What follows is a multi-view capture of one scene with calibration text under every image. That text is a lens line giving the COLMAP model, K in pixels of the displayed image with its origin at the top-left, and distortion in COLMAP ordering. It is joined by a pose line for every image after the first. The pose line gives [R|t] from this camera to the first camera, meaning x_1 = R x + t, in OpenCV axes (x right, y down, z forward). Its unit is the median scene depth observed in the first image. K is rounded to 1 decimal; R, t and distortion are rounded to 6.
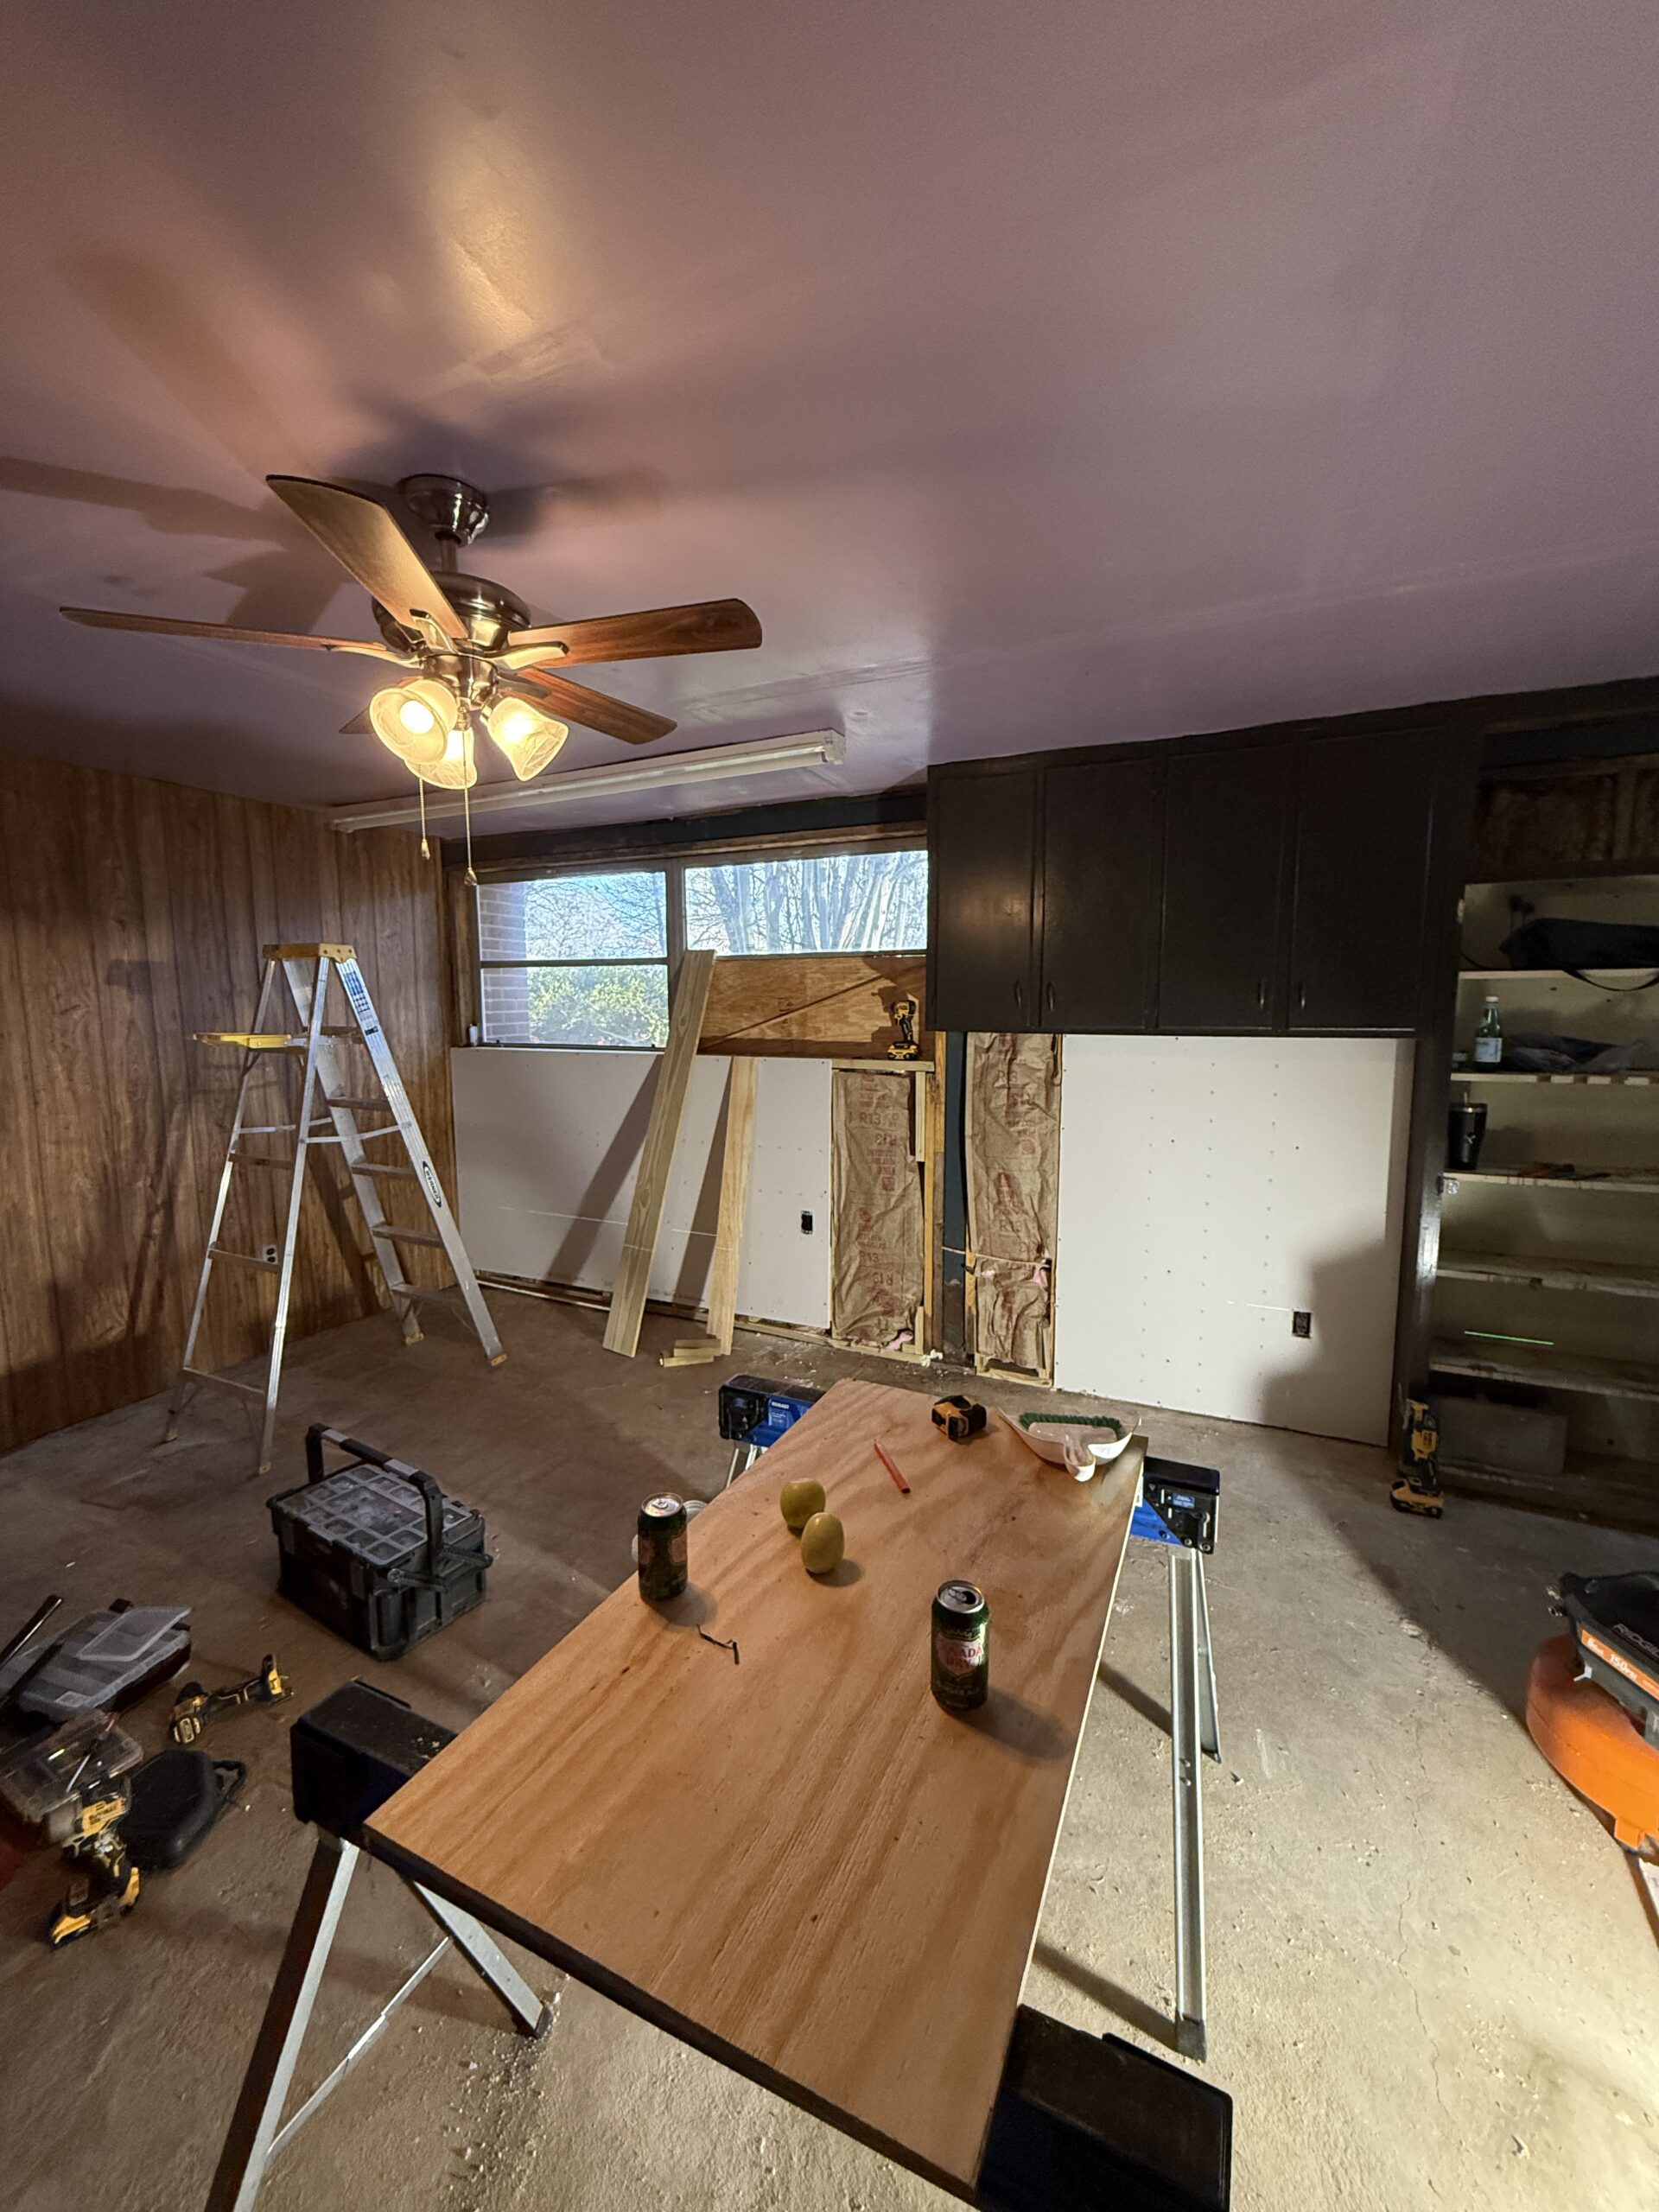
lens RADIAL K [[873.7, 0, 825.3], [0, 873.7, 1095.1], [0, 0, 1]] dist [-0.001232, -0.000030]
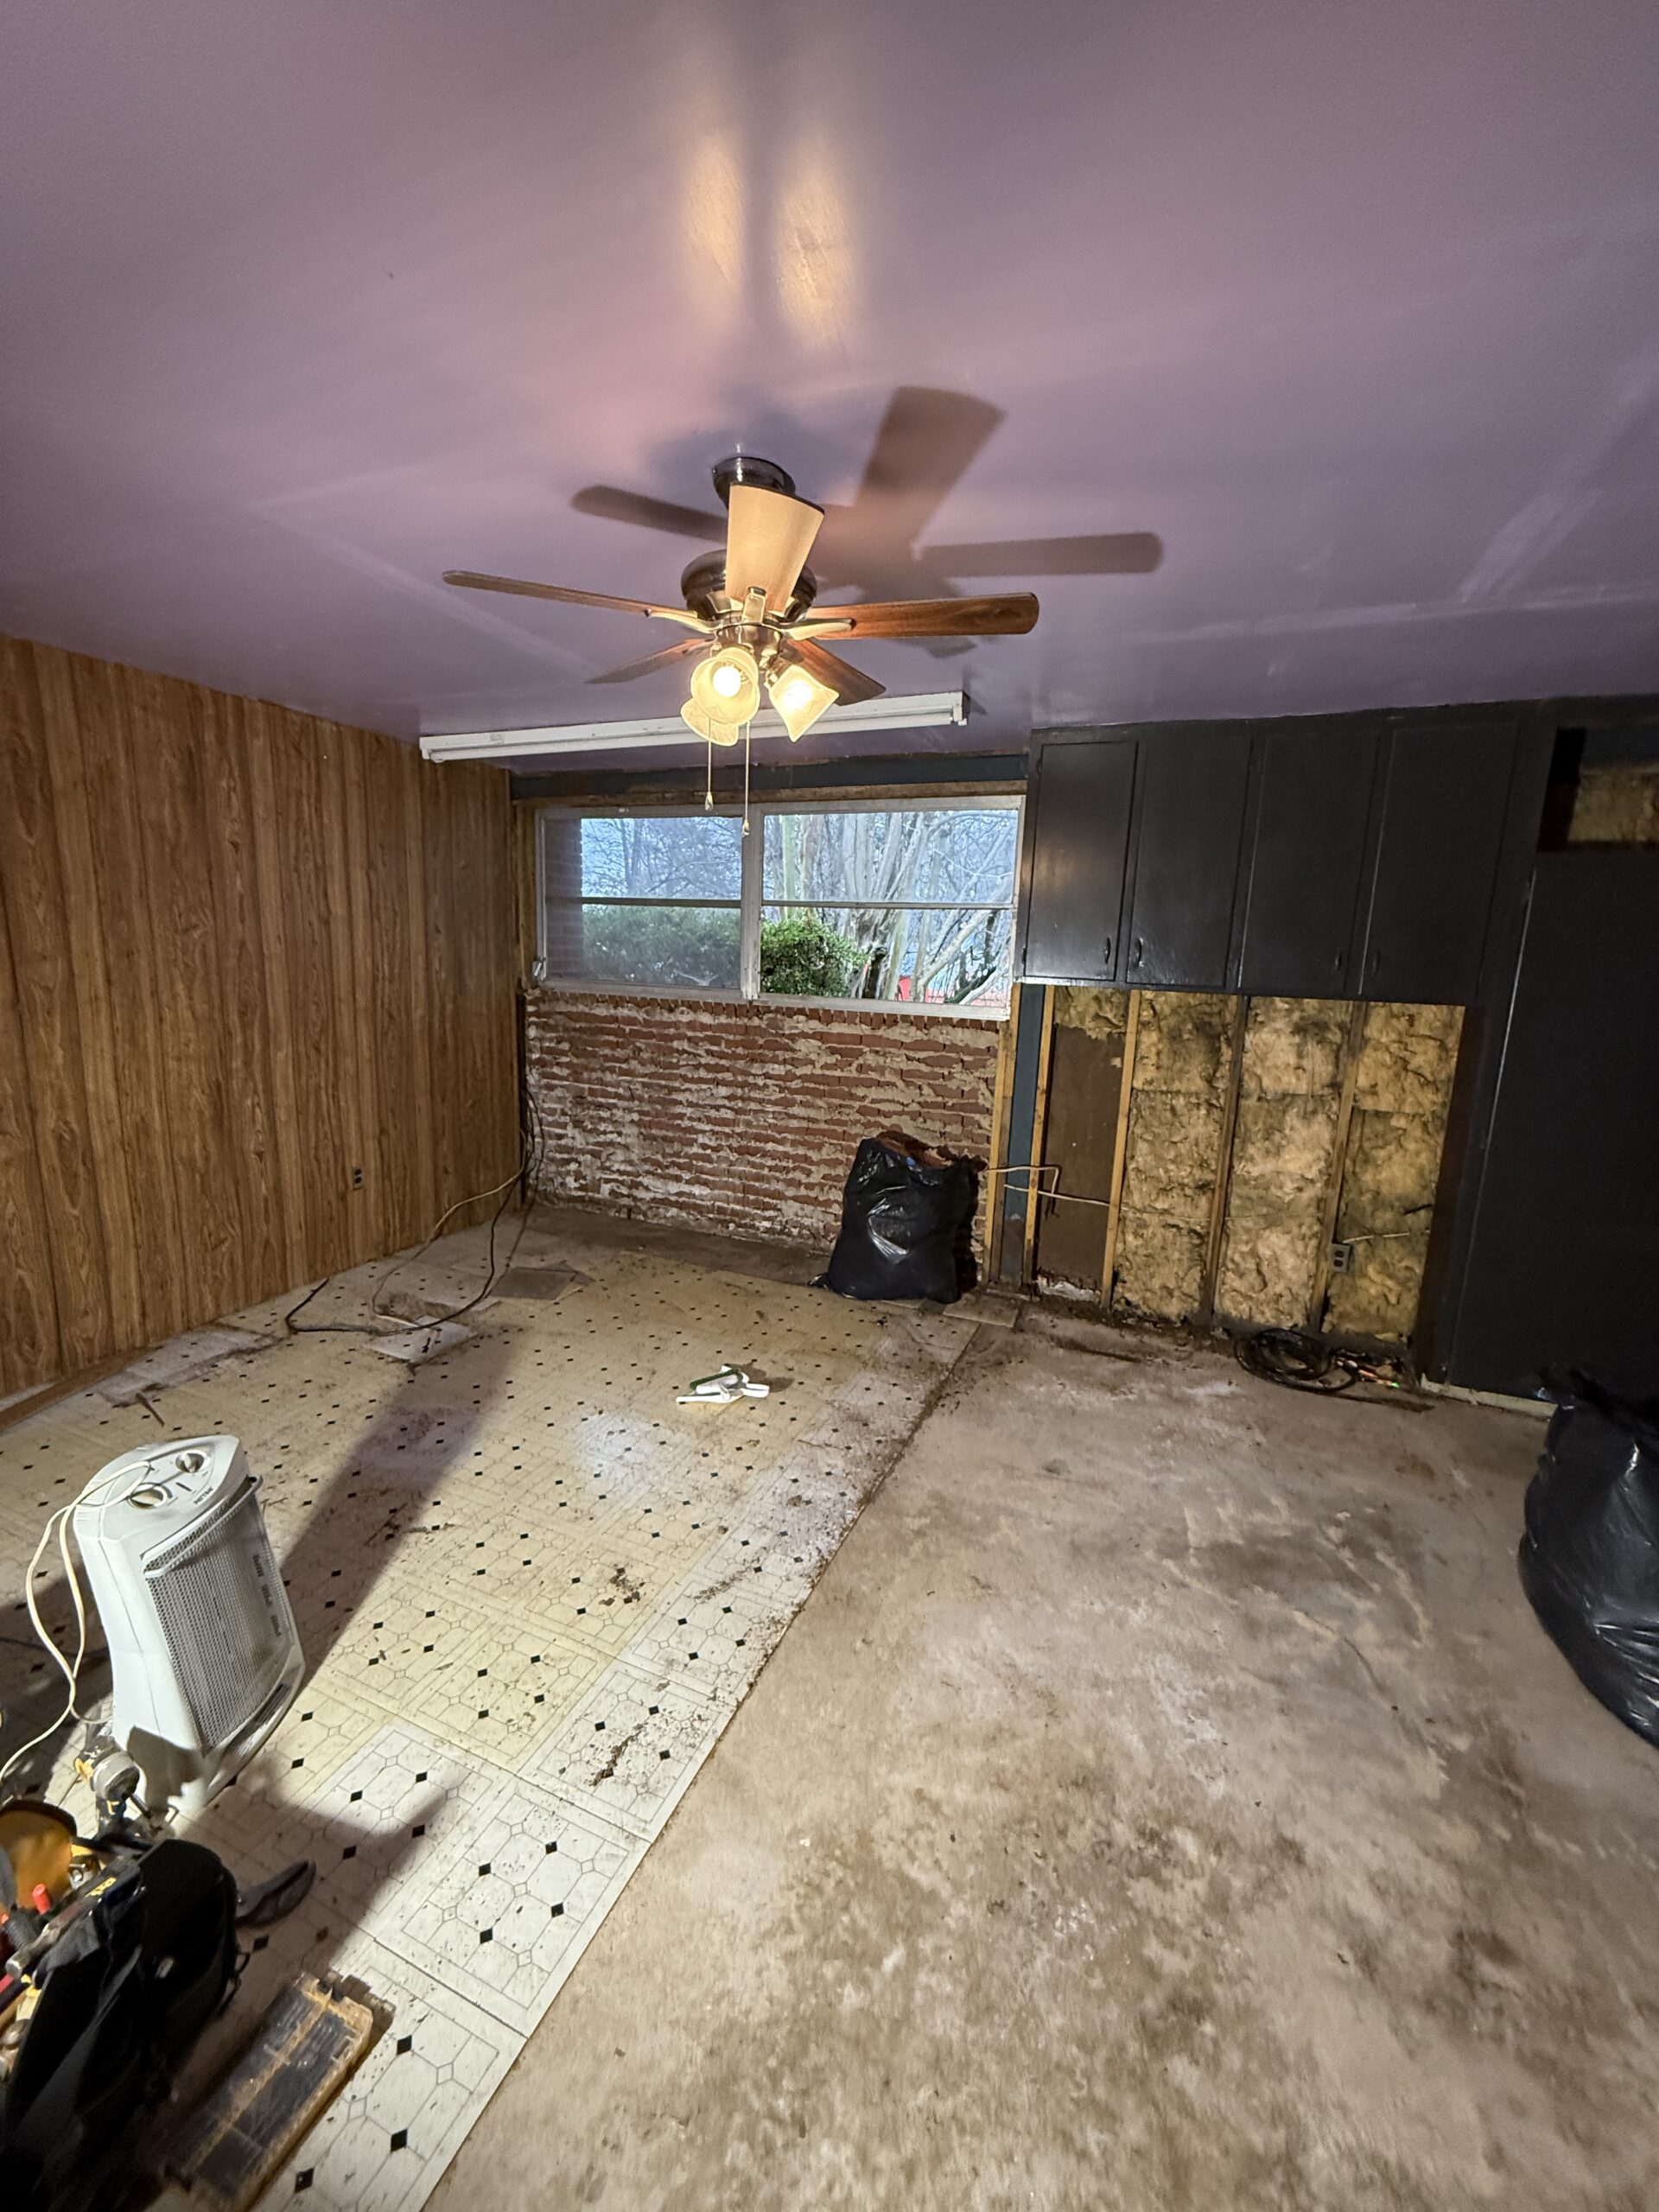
lens RADIAL K [[873.7, 0, 825.3], [0, 873.7, 1095.1], [0, 0, 1]] dist [-0.001232, -0.000030]
pose [[0.998194, 0.031946, 0.050871, -0.167937], [-0.034965, 0.997610, 0.059604, 0.008817], [-0.048846, -0.061275, 0.996925, -0.064017]]
